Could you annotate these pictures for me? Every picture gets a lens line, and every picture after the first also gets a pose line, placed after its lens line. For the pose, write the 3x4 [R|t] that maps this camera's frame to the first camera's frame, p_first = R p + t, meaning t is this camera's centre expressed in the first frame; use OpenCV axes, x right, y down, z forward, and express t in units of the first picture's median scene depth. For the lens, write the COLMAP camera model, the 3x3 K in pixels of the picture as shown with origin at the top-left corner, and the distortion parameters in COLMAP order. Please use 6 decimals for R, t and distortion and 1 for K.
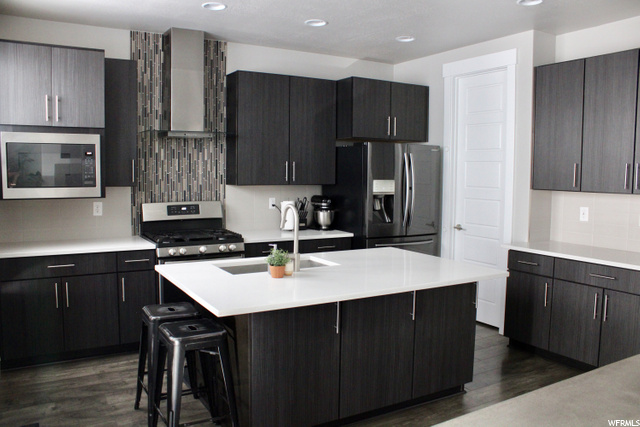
lens RADIAL K [[521.7, 0, 320.0], [0, 521.7, 213.5], [0, 0, 1]] dist [-0.125439, 0.007819]
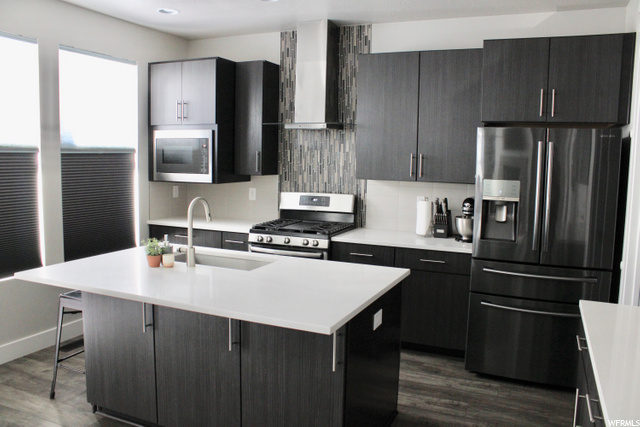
lens RADIAL K [[521.7, 0, 320.0], [0, 521.7, 213.5], [0, 0, 1]] dist [-0.125439, 0.007819]
pose [[0.582951, 0.089182, -0.807598, 0.559863], [-0.082221, 0.995331, 0.050563, -0.034730], [0.808336, 0.036926, 0.587562, 0.407717]]
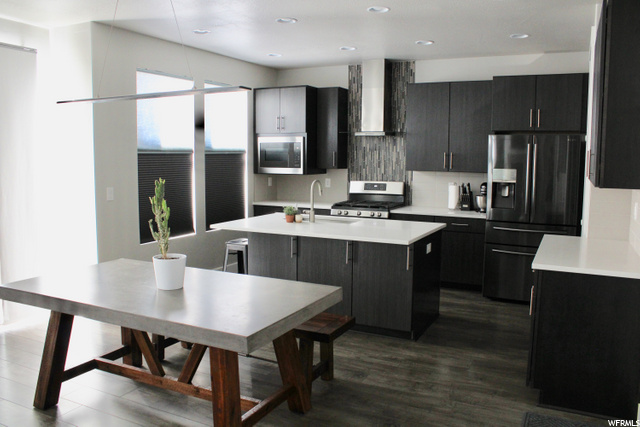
lens RADIAL K [[521.7, 0, 320.0], [0, 521.7, 213.5], [0, 0, 1]] dist [-0.125439, 0.007819]
pose [[0.542269, 0.087112, -0.835677, 0.841426], [-0.073577, 0.995713, 0.056050, -0.003221], [0.836977, 0.031093, 0.546354, 0.097641]]
